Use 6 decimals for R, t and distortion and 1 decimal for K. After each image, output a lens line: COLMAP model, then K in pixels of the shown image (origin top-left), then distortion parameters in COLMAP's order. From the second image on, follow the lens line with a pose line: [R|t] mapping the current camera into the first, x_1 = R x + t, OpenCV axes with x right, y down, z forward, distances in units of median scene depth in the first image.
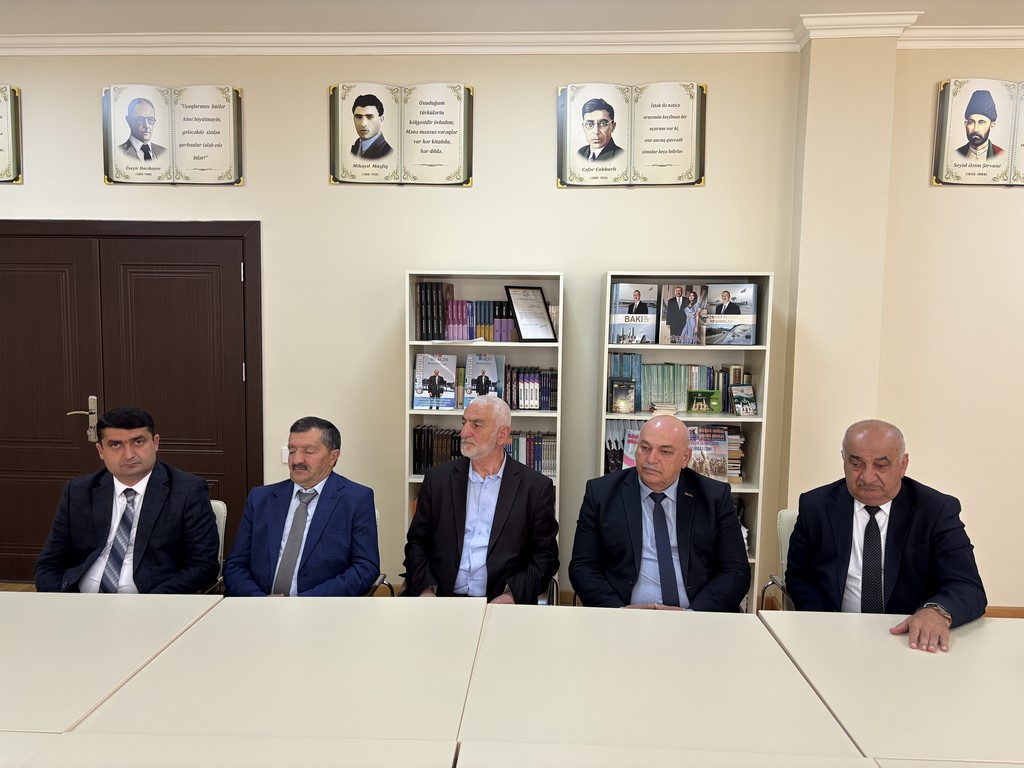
lens RADIAL K [[767.2, 0, 517.8], [0, 767.2, 402.8], [0, 0, 1]] dist [0.039355, -0.036822]
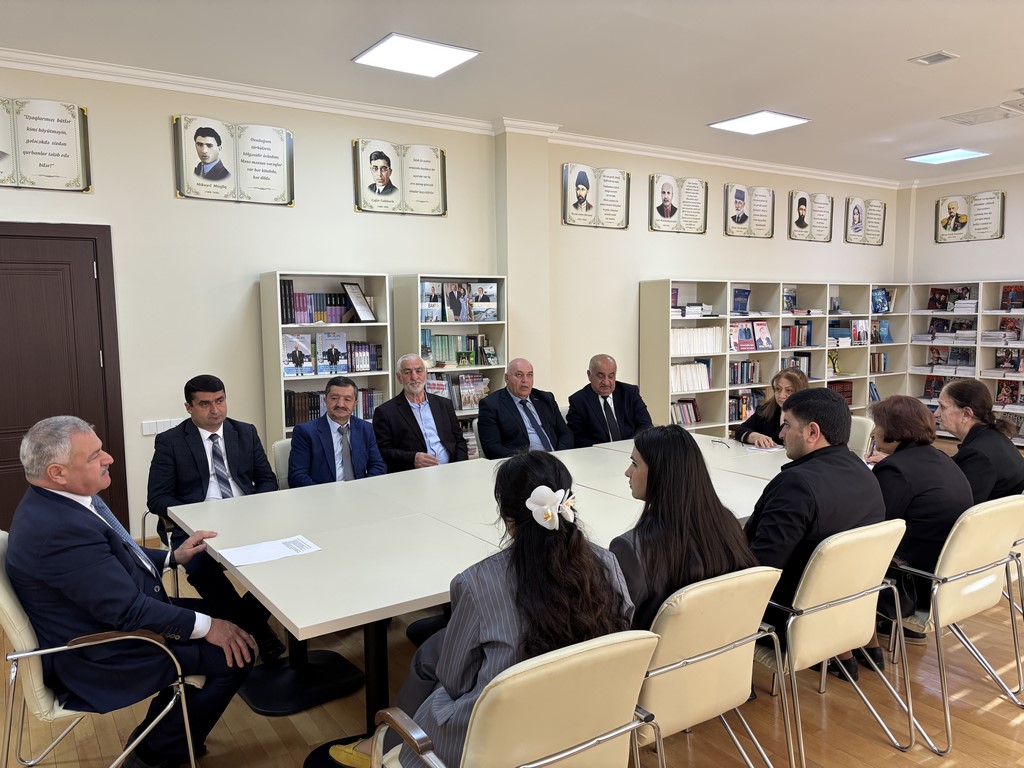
lens RADIAL K [[767.2, 0, 493.7], [0, 767.2, 400.0], [0, 0, 1]] dist [0.039355, -0.036822]
pose [[0.805246, -0.090038, 0.586064, -1.186248], [0.082472, 0.995803, 0.039672, 0.047538], [-0.587177, 0.016388, 0.809293, -0.530271]]
